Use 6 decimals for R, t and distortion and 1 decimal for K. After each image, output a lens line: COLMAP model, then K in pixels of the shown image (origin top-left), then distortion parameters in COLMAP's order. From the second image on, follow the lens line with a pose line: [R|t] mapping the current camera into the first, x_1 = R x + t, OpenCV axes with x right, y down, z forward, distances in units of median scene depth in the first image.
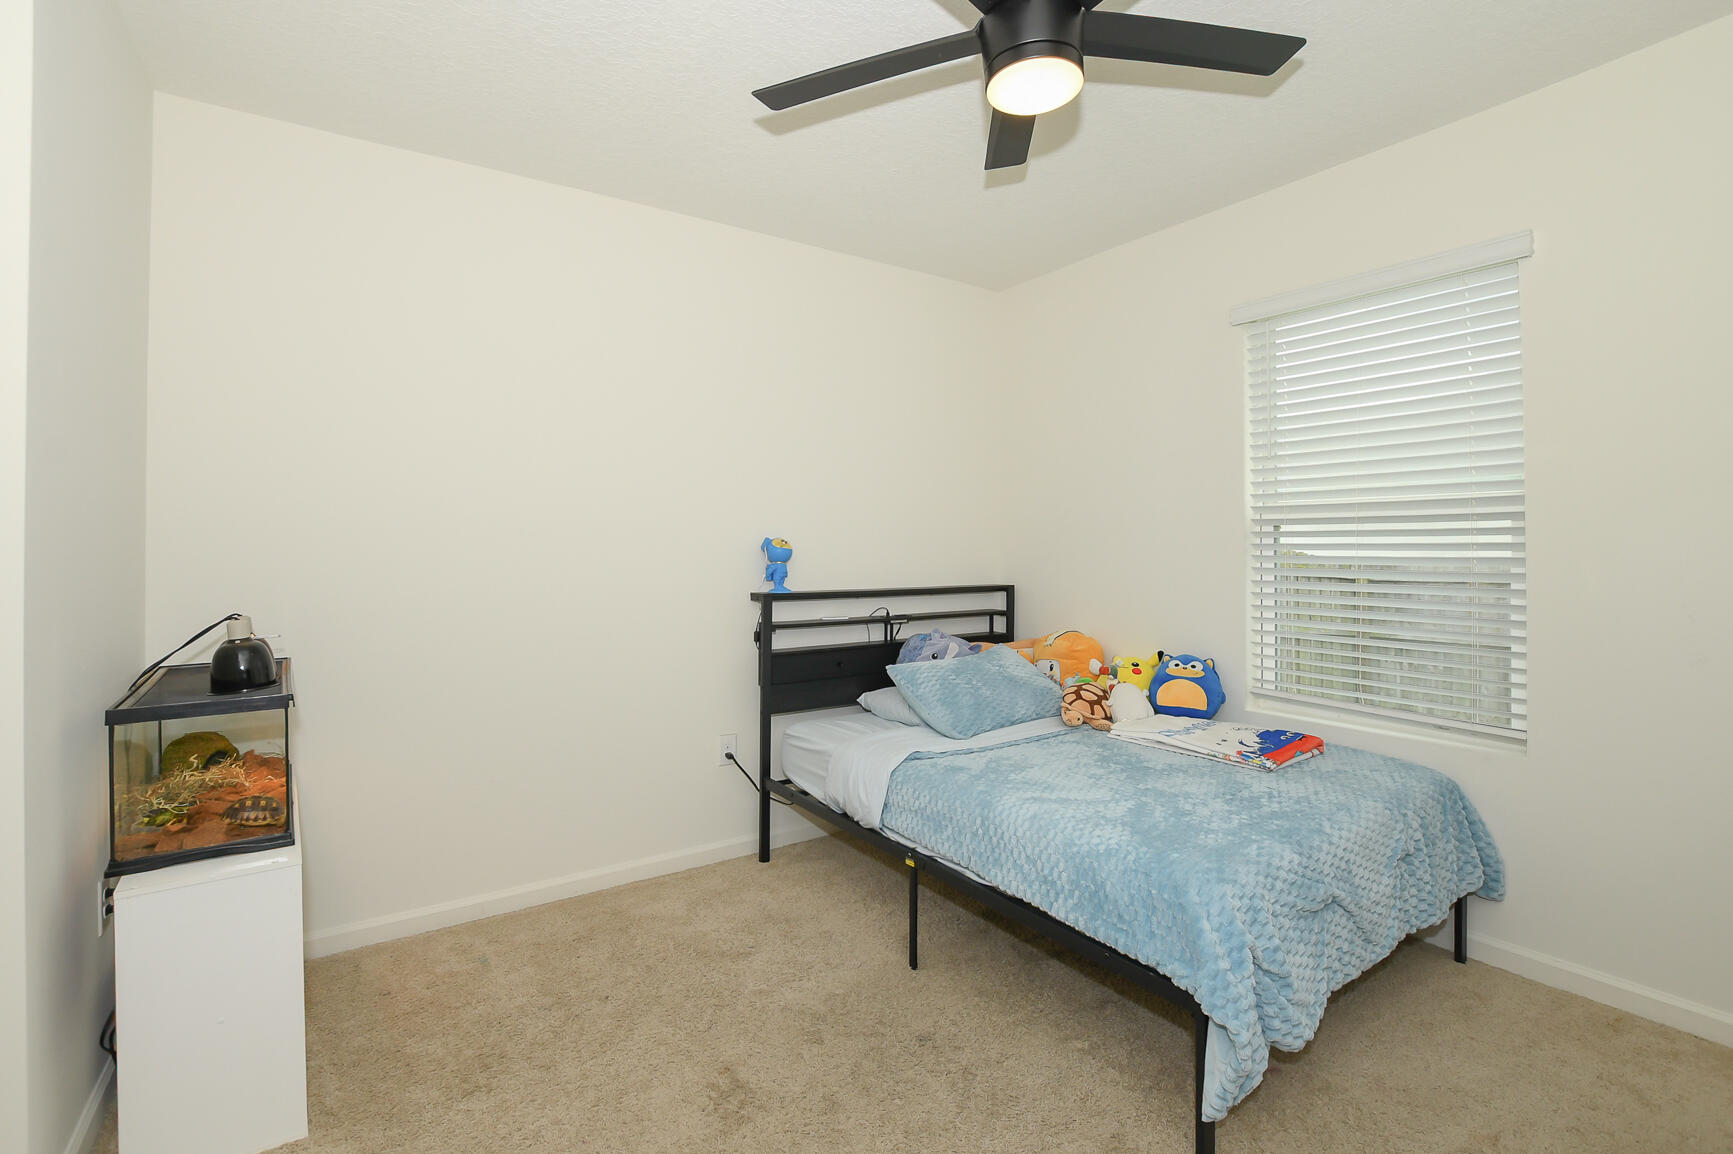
lens RADIAL K [[782.1, 0, 880.5], [0, 782.1, 566.6], [0, 0, 1]] dist [-0.025902, 0.000736]
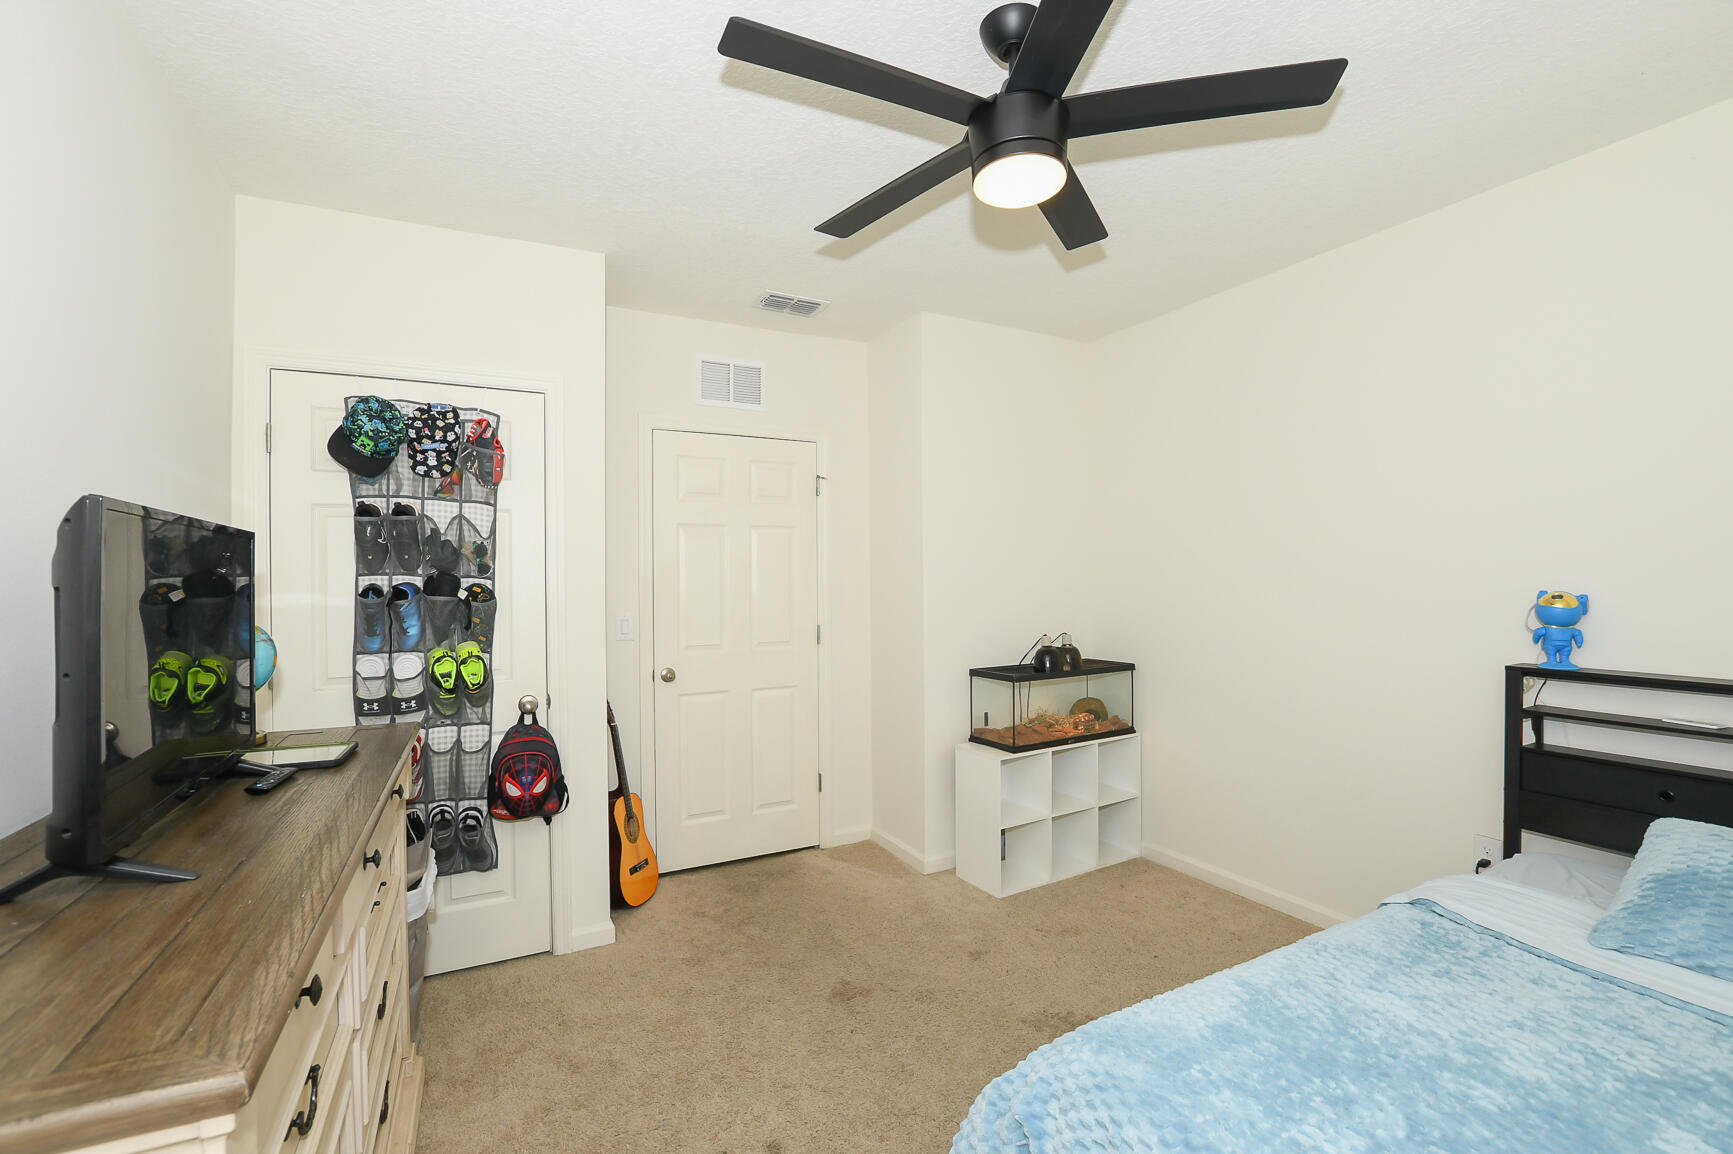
lens RADIAL K [[782.1, 0, 880.5], [0, 782.1, 566.6], [0, 0, 1]] dist [-0.025902, 0.000736]
pose [[-0.127119, -0.002091, -0.991885, 0.653070], [-0.011919, 0.999929, -0.000581, -0.051834], [0.991816, 0.011748, -0.127135, 0.483071]]
